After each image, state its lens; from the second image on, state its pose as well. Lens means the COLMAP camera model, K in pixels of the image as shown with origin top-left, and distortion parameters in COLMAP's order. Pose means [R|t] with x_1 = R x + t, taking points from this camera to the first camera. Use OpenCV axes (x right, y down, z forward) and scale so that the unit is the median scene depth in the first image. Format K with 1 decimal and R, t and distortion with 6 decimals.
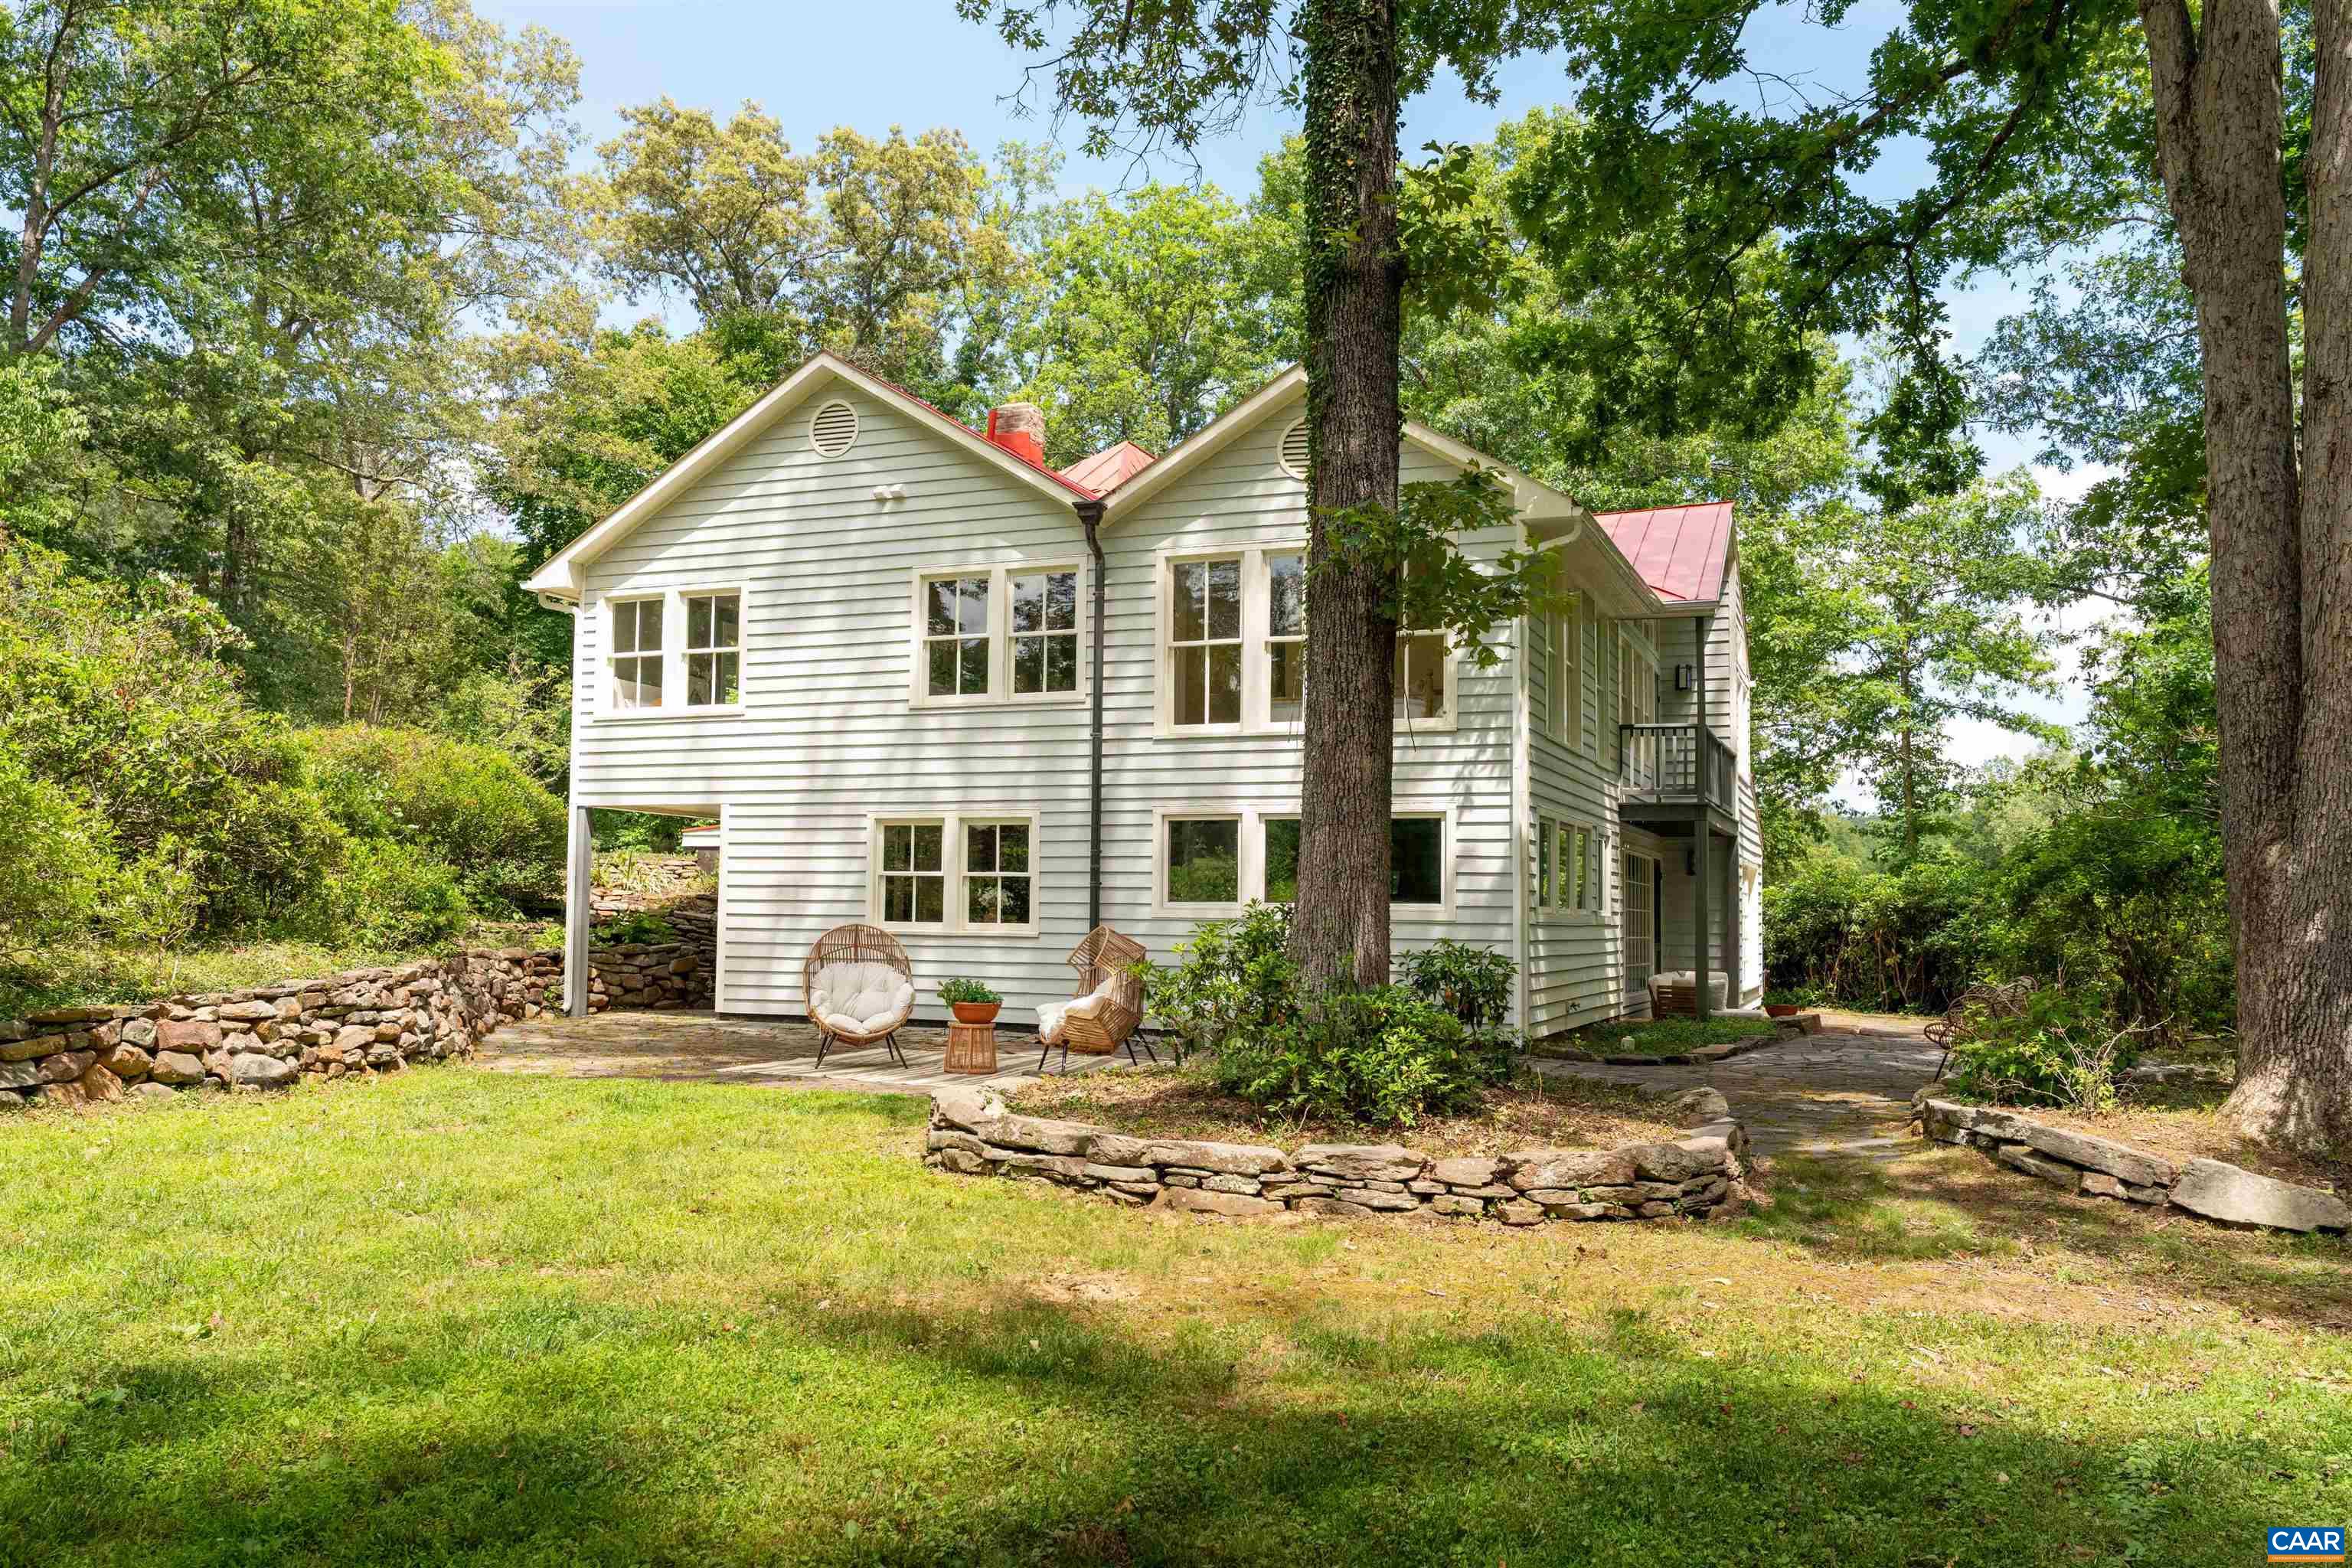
lens RADIAL K [[1869.4, 0, 1178.0], [0, 1869.4, 801.4], [0, 0, 1]] dist [-0.000440, 0.005513]
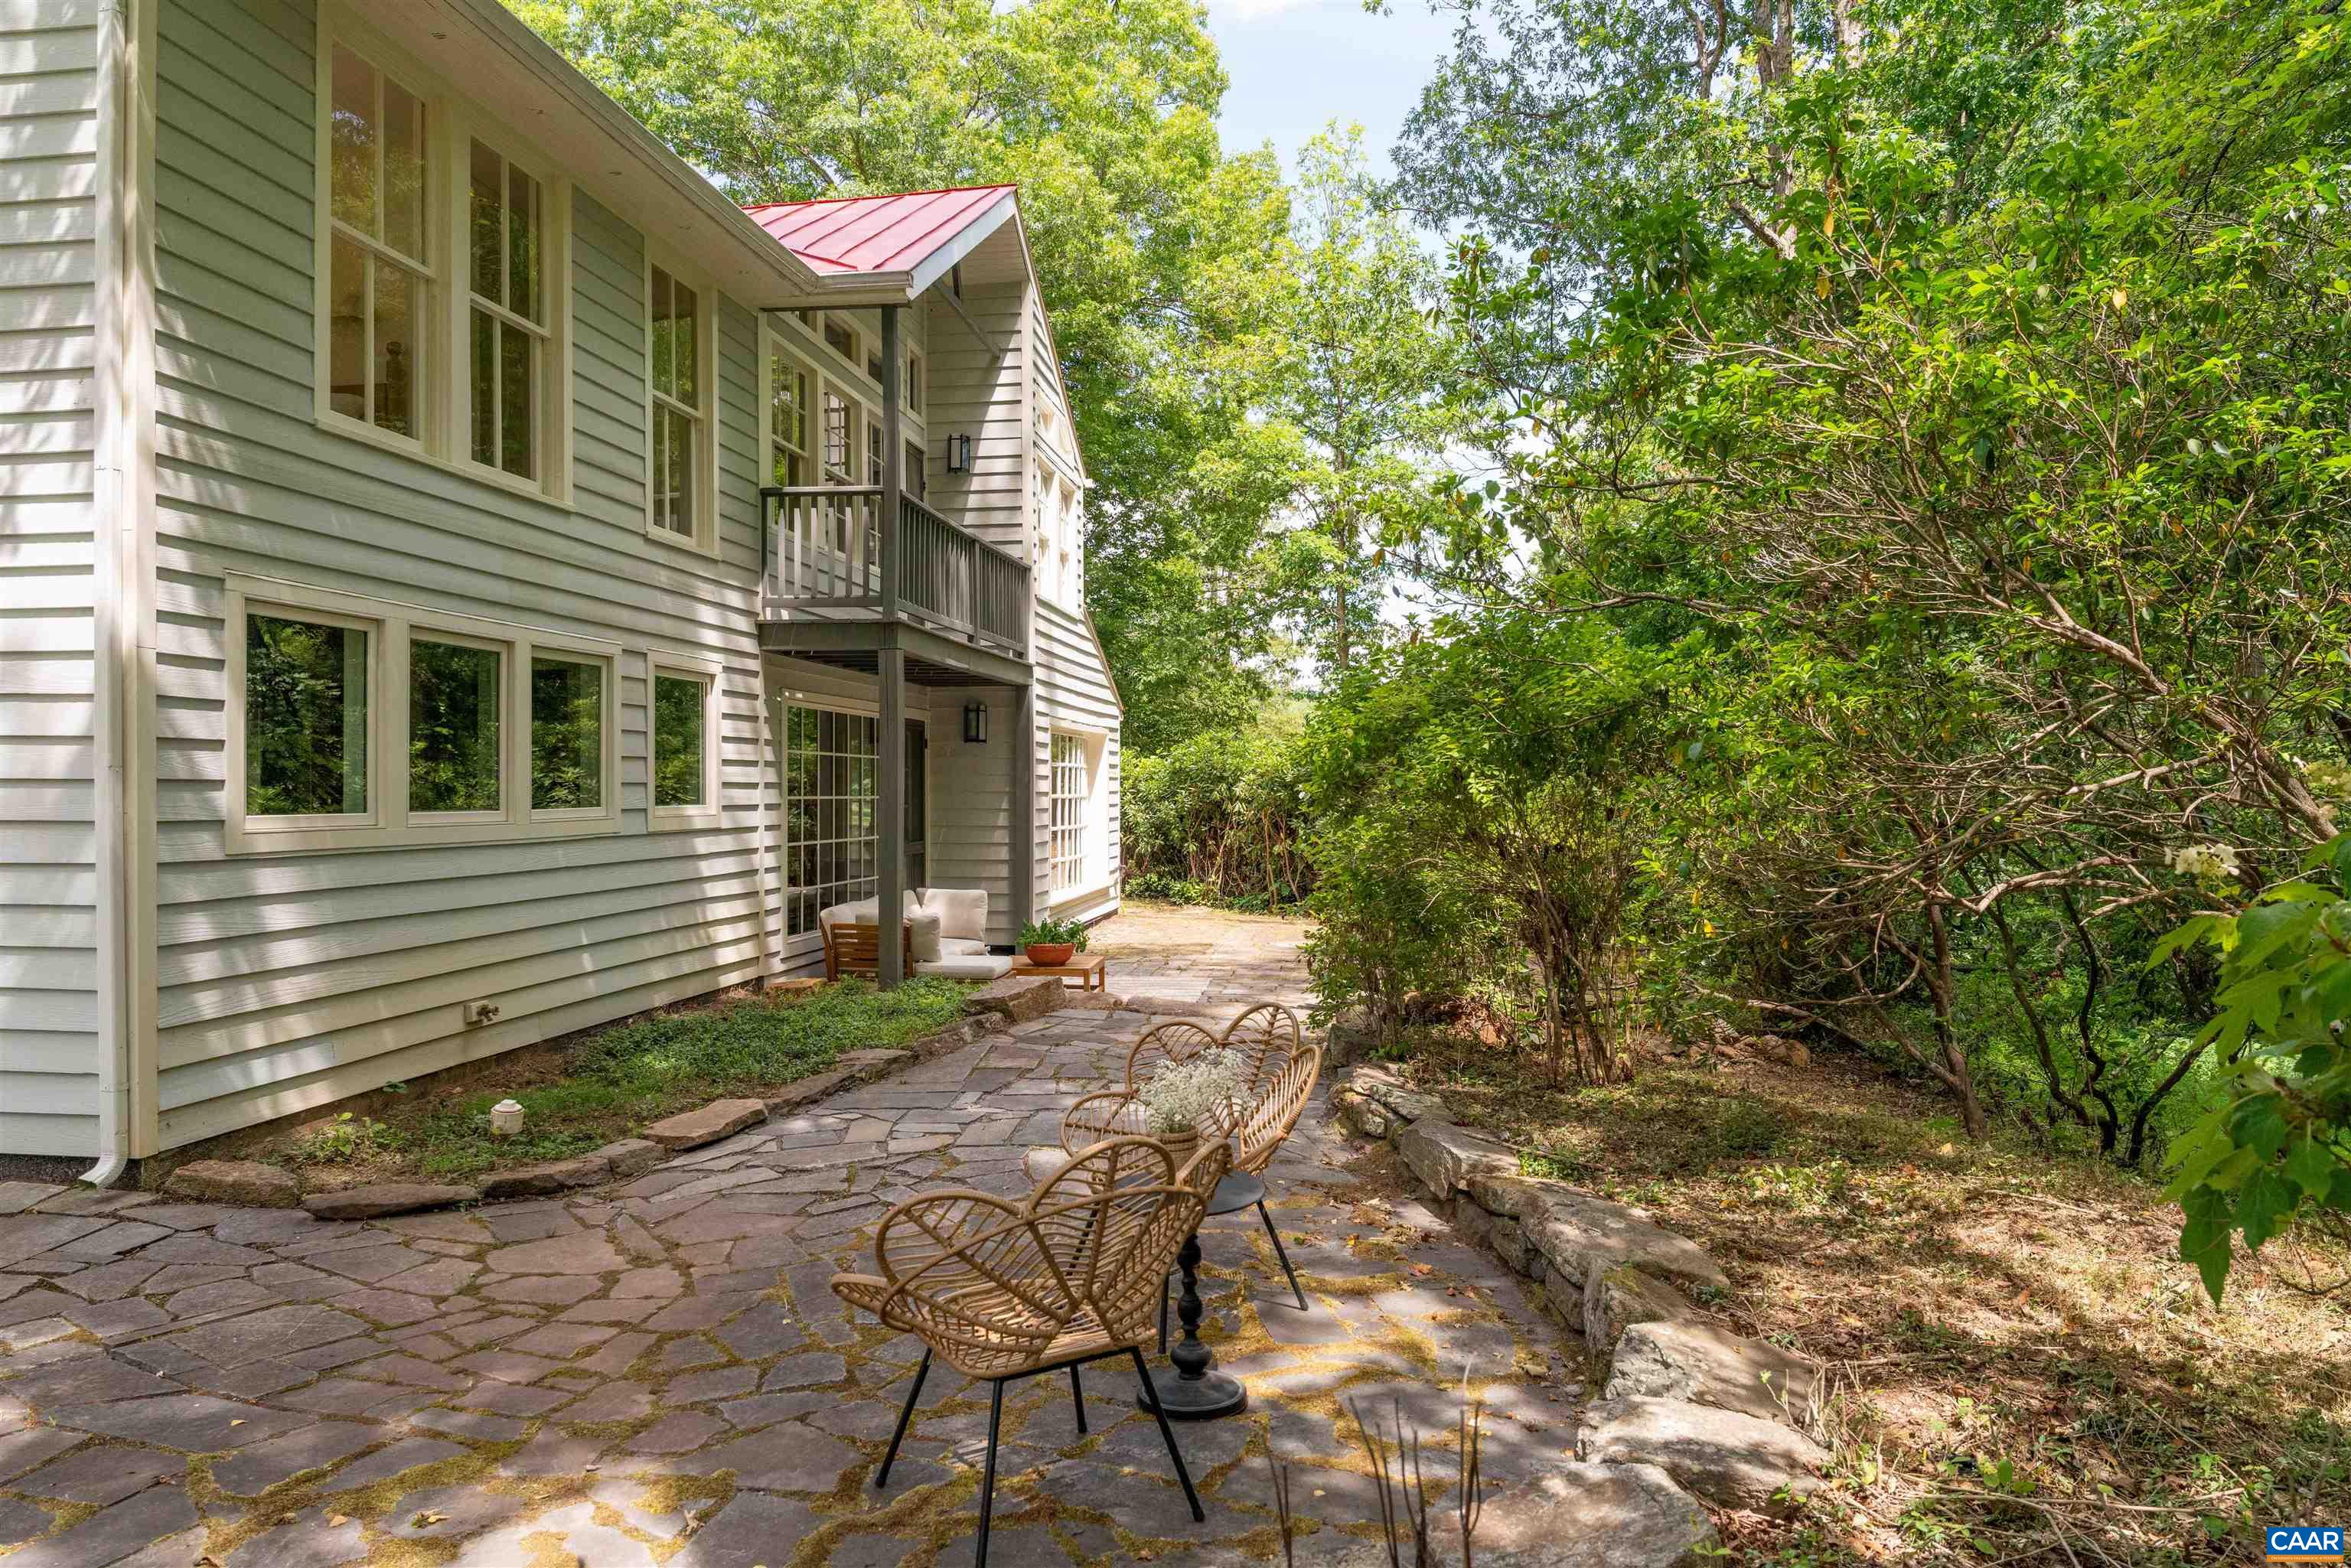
lens RADIAL K [[1621.5, 0, 1173.7], [0, 1621.5, 774.9], [0, 0, 1]] dist [-0.003434, 0.000117]
pose [[0.972123, -0.010791, 0.234224, 0.208304], [-0.002763, 0.998344, 0.057462, 0.016989], [-0.234456, -0.056507, 0.970483, 0.402148]]
